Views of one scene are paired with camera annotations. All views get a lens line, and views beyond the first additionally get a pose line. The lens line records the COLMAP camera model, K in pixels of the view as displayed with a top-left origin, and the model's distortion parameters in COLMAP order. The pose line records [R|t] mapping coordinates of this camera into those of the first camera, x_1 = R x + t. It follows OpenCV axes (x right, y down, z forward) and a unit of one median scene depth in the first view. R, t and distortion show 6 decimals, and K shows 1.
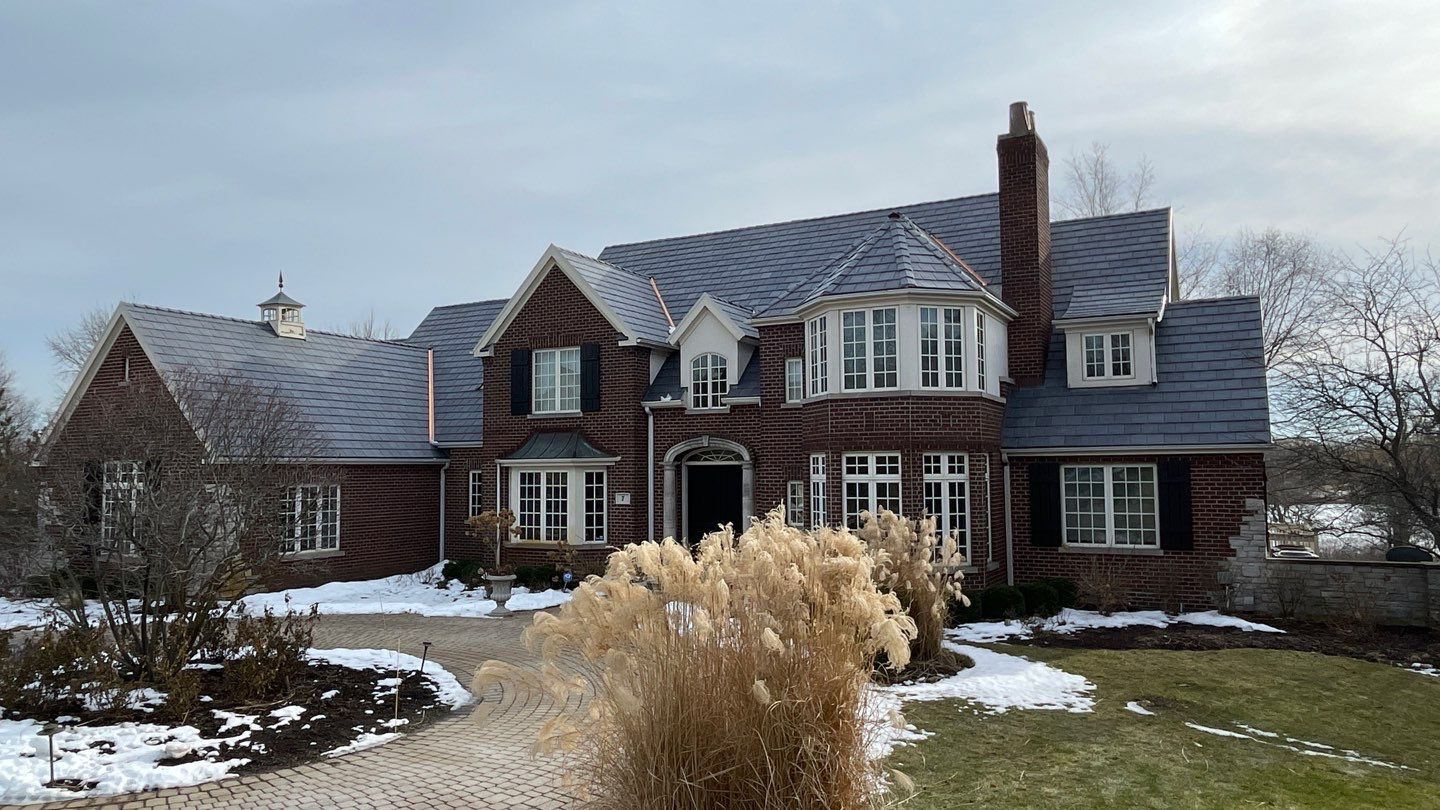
lens RADIAL K [[976.8, 0, 731.1], [0, 976.8, 388.7], [0, 0, 1]] dist [0.045432, -0.078724]
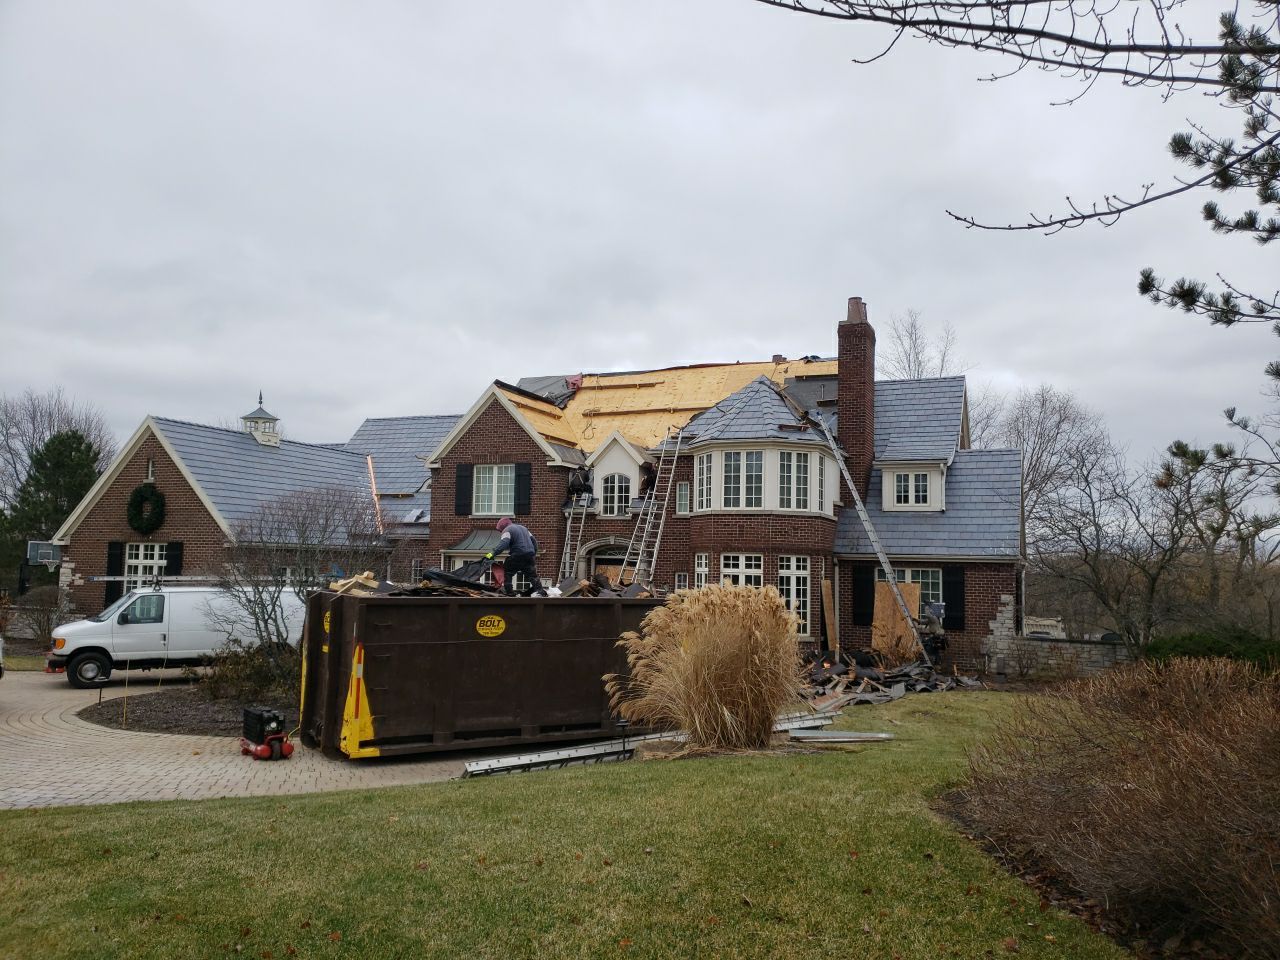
lens RADIAL K [[961.6, 0, 640.0], [0, 961.6, 480.0], [0, 0, 1]] dist [0.201147, -0.576066]
pose [[0.996612, 0.036275, 0.073811, -0.100361], [-0.035894, 0.999335, -0.006473, -0.023658], [-0.073997, 0.003802, 0.997251, -0.343064]]
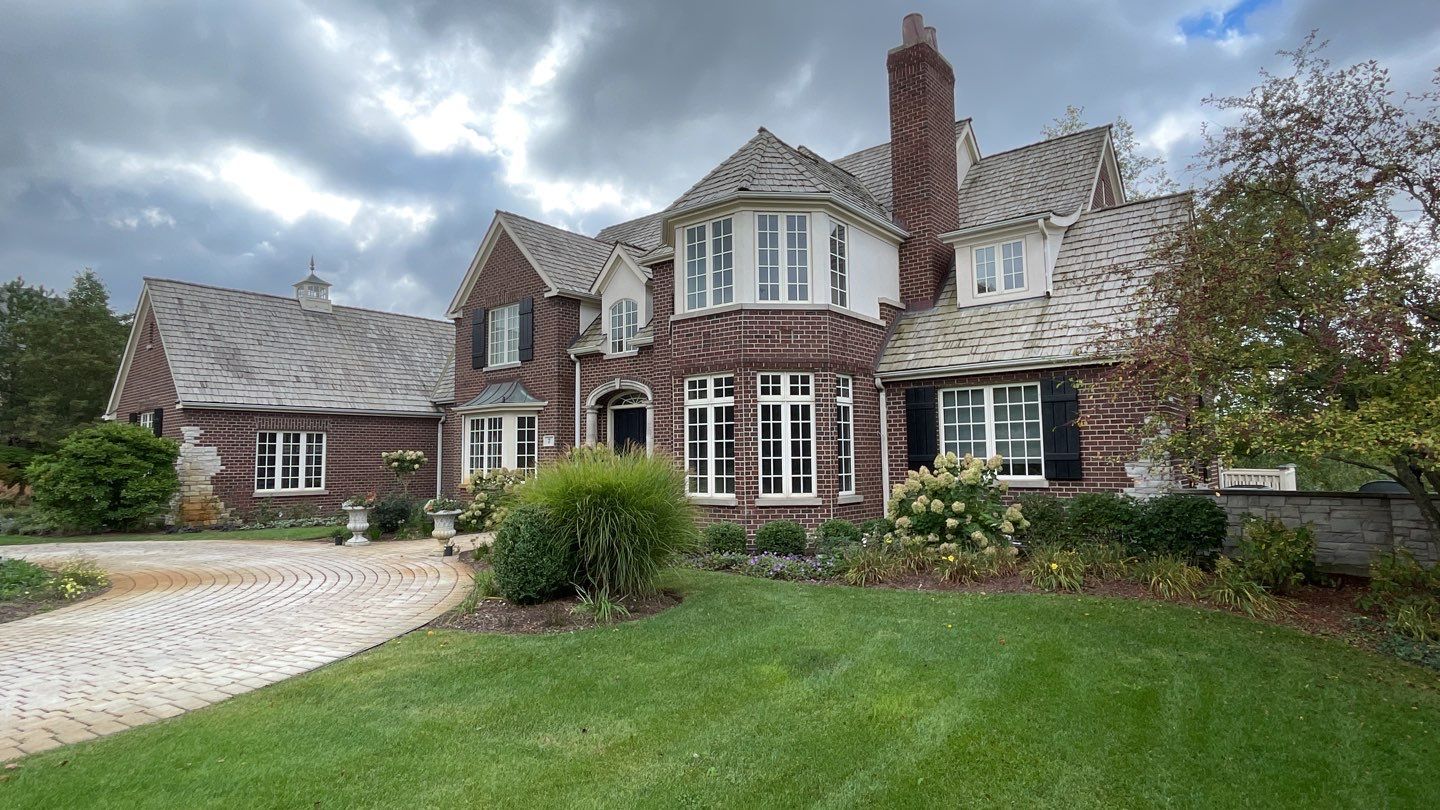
lens RADIAL K [[748.8, 0, 723.6], [0, 748.8, 382.5], [0, 0, 1]] dist [0.019951, -0.000432]
pose [[0.981298, -0.023072, -0.191105, 0.269068], [0.020215, 0.999653, -0.016882, 0.078304], [0.191428, 0.012703, 0.981424, 0.283679]]
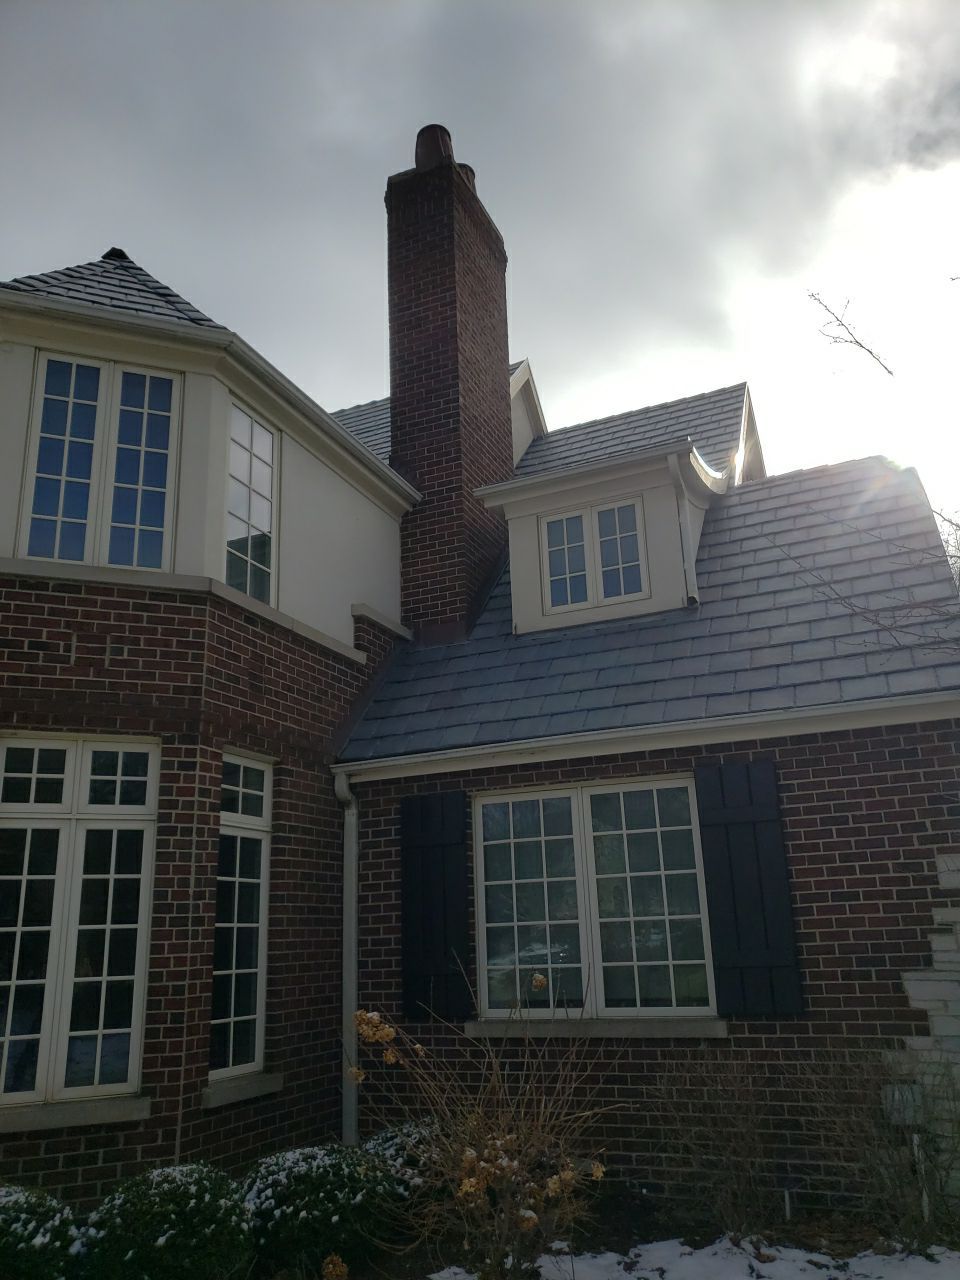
lens RADIAL K [[980.3, 0, 480.0], [0, 980.3, 640.0], [0, 0, 1]] dist [0.074180, -0.117757]
pose [[0.996775, -0.002717, 0.080198, 0.301428], [0.019942, 0.976460, -0.214775, 0.098429], [-0.077726, 0.215682, 0.973365, 0.589755]]
